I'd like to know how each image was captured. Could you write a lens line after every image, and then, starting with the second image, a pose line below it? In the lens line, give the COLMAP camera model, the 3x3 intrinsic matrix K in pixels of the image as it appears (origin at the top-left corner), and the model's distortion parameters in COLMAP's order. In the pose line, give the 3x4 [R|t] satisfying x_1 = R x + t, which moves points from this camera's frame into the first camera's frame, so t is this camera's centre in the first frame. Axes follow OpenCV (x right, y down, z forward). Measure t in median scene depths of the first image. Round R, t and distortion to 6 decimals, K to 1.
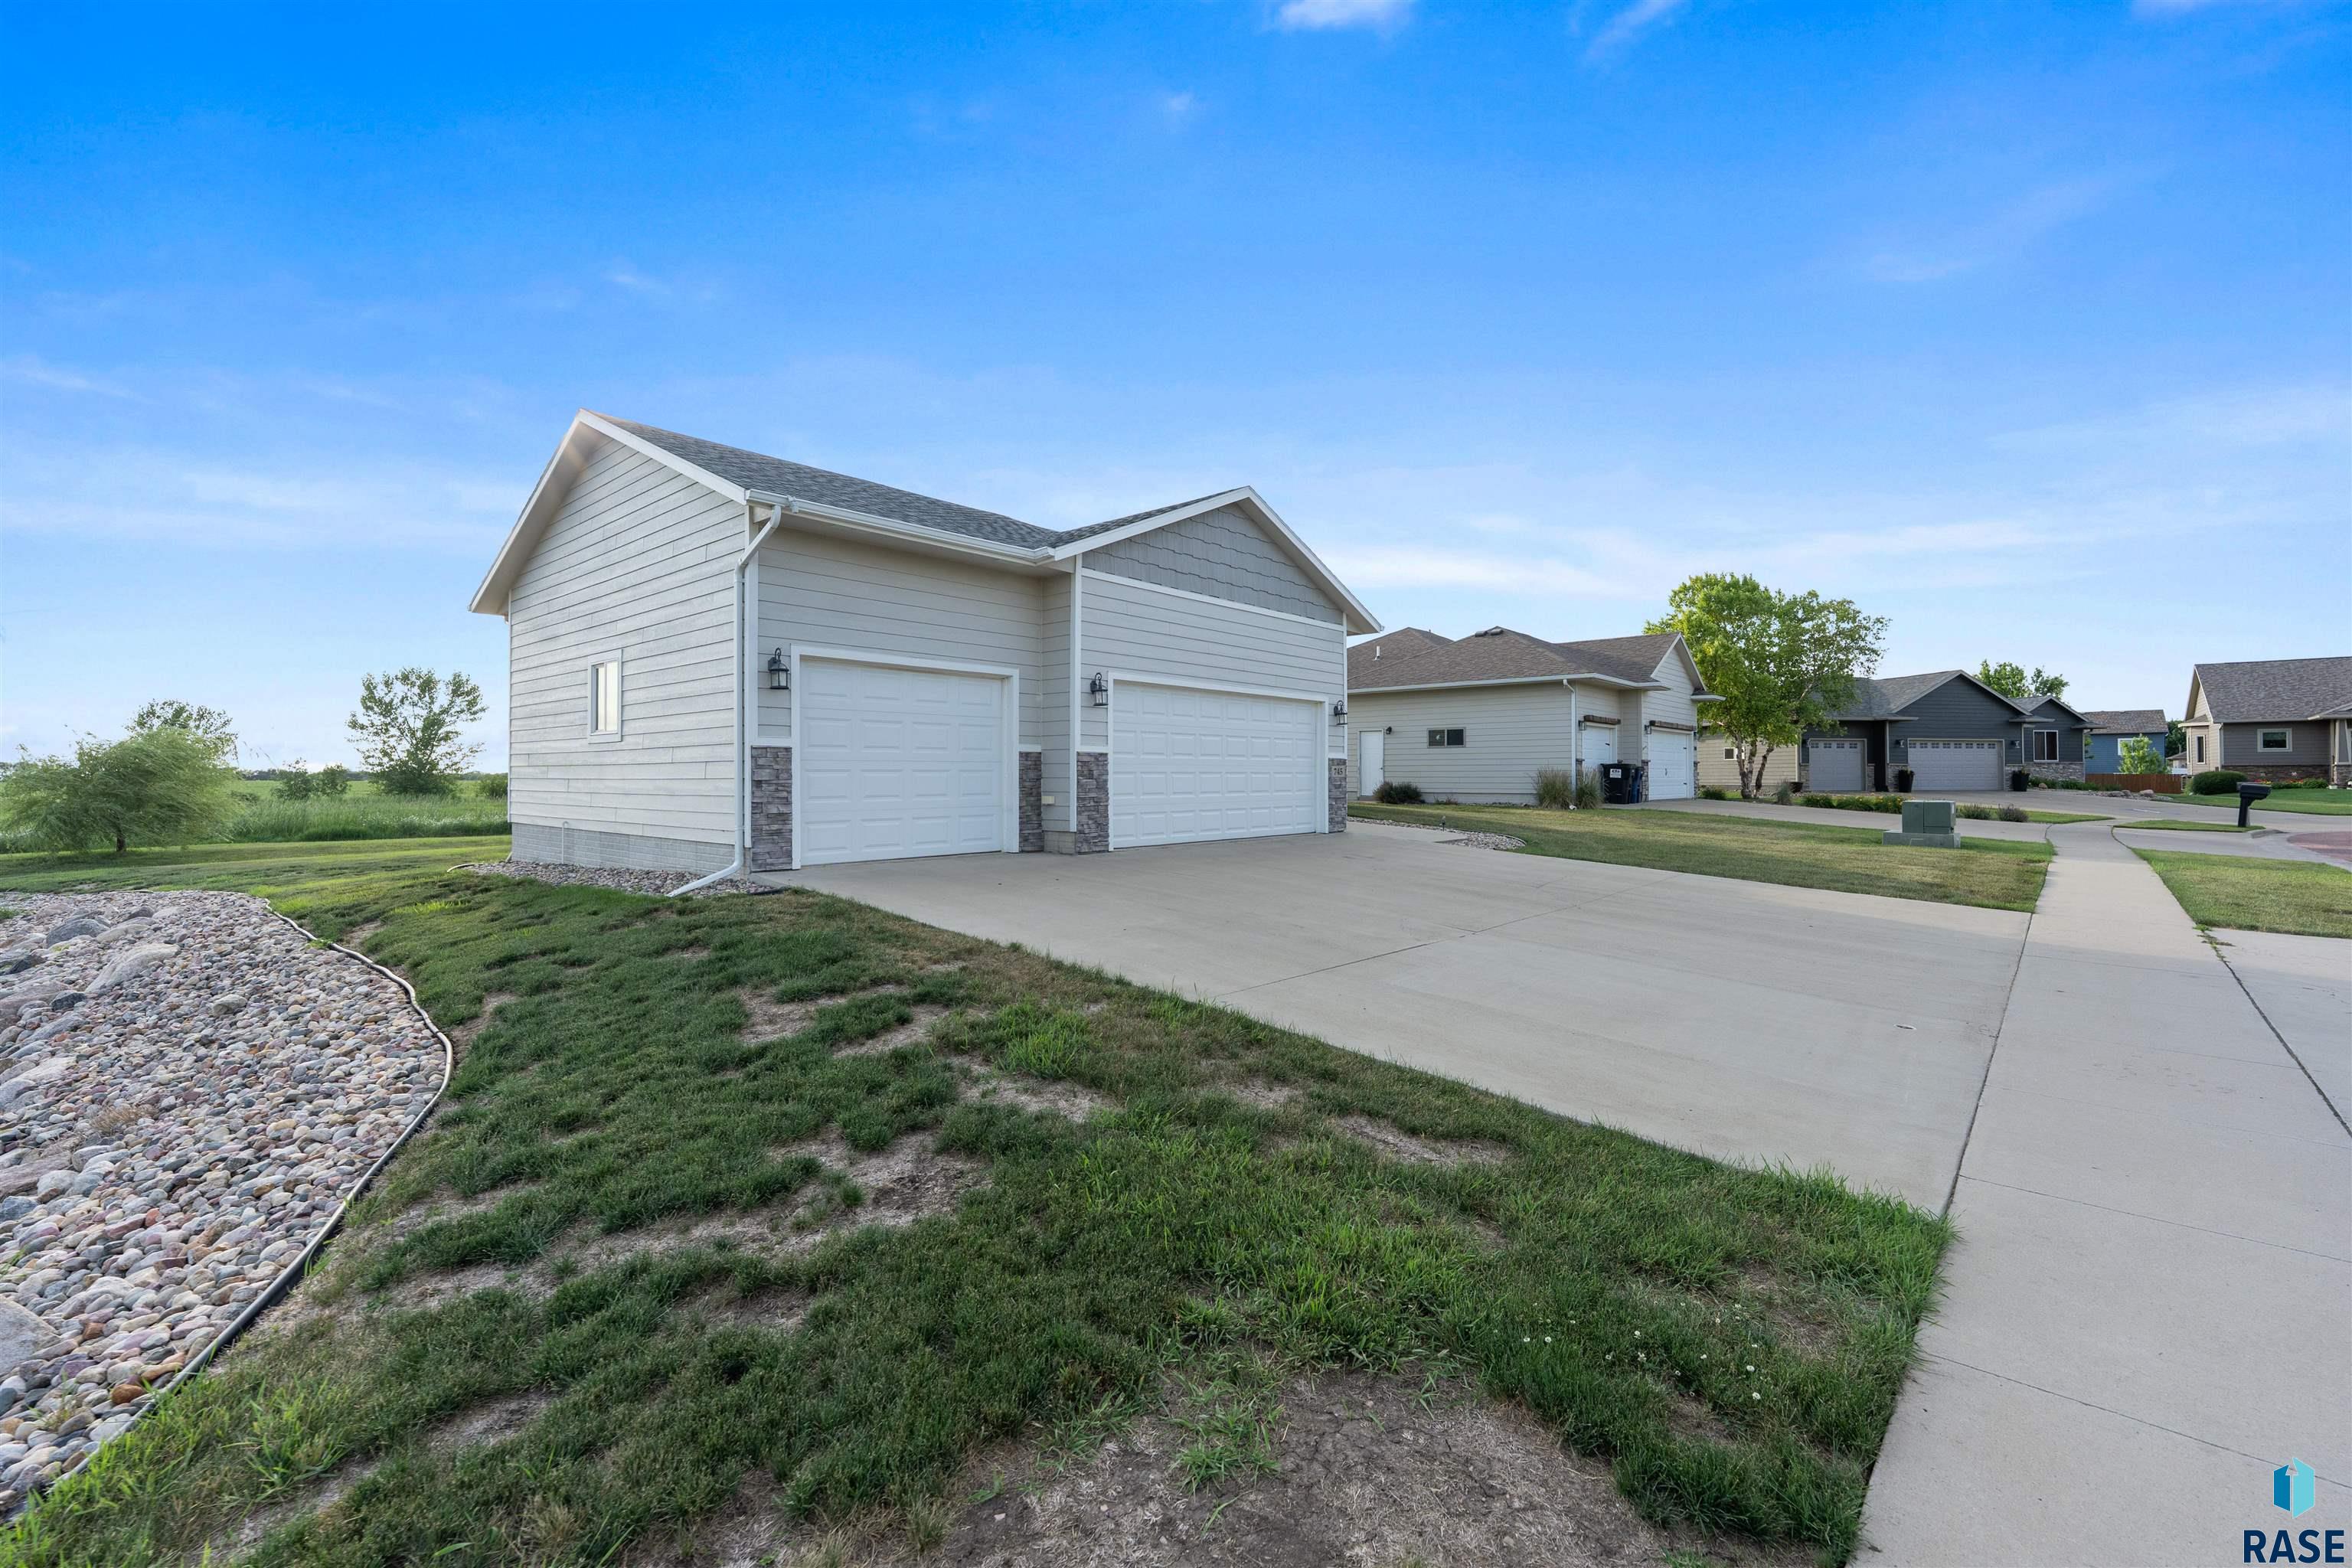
lens RADIAL K [[974.0, 0, 1188.7], [0, 974.0, 746.4], [0, 0, 1]] dist [-0.001374, -0.001987]
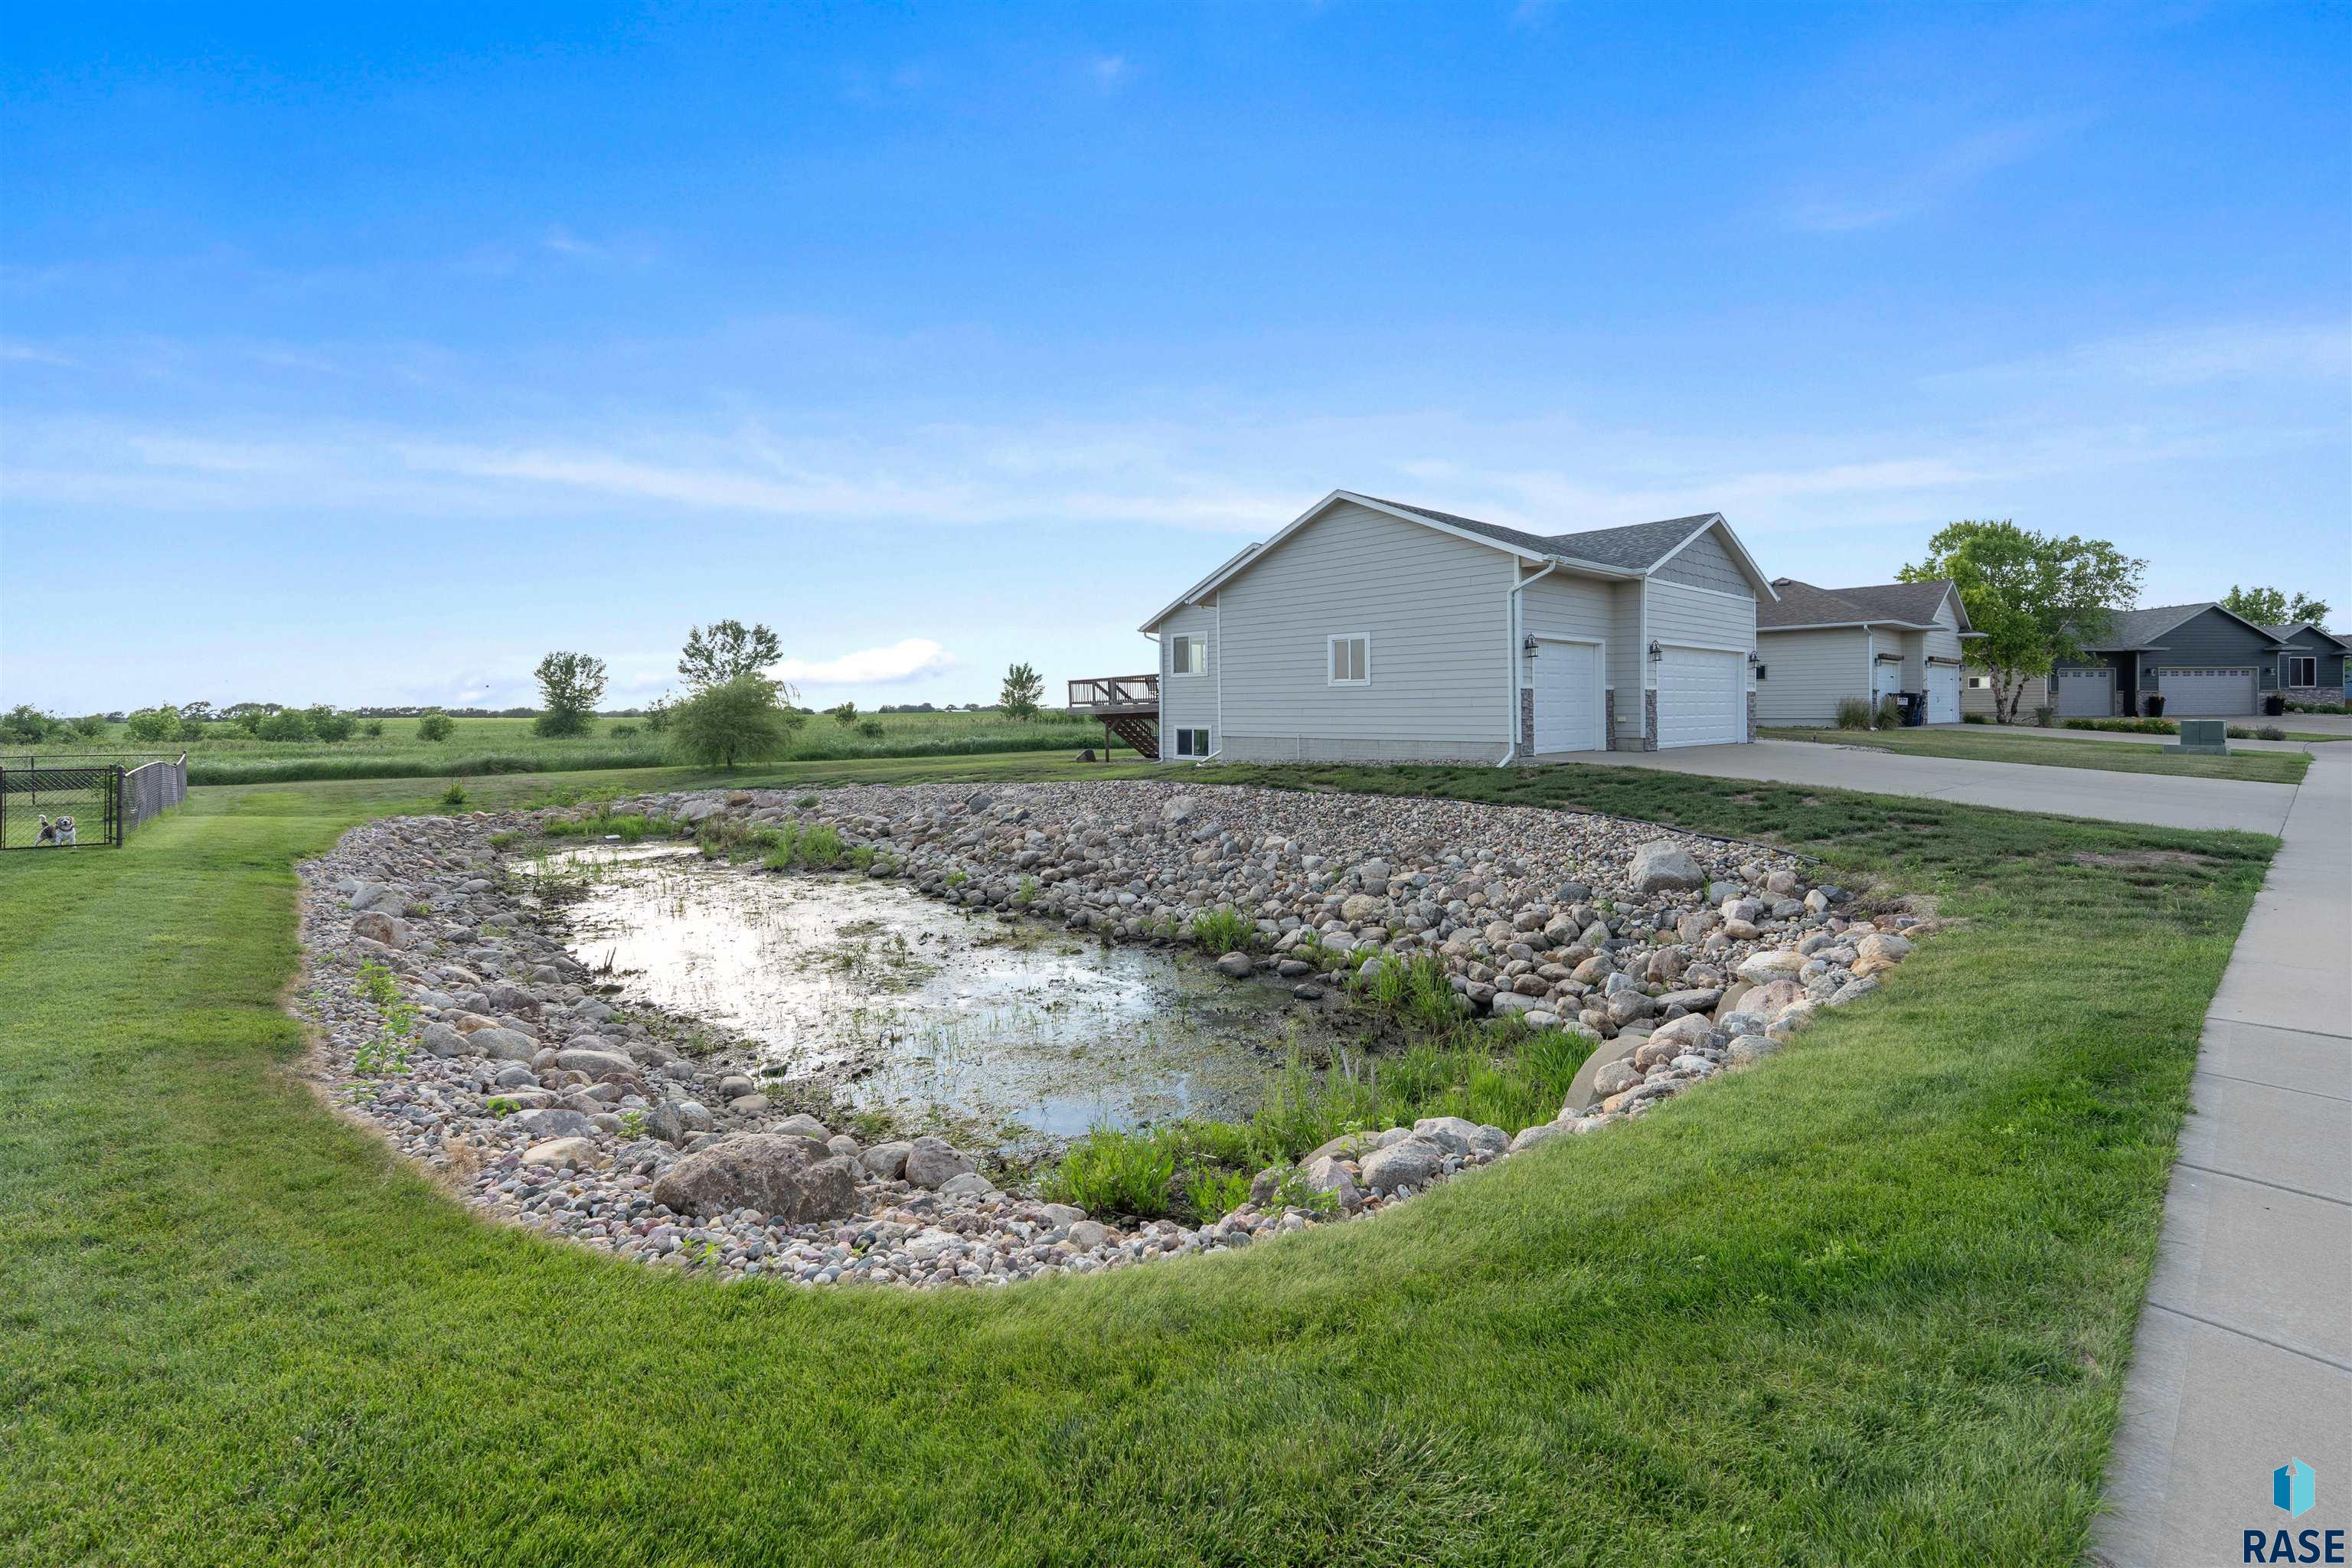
lens RADIAL K [[974.0, 0, 1197.3], [0, 974.0, 727.0], [0, 0, 1]] dist [-0.001374, -0.001987]
pose [[0.992117, -0.004485, -0.125231, -0.246663], [0.010599, 0.998781, 0.048202, -0.006969], [0.124862, -0.049149, 0.990956, -0.271122]]
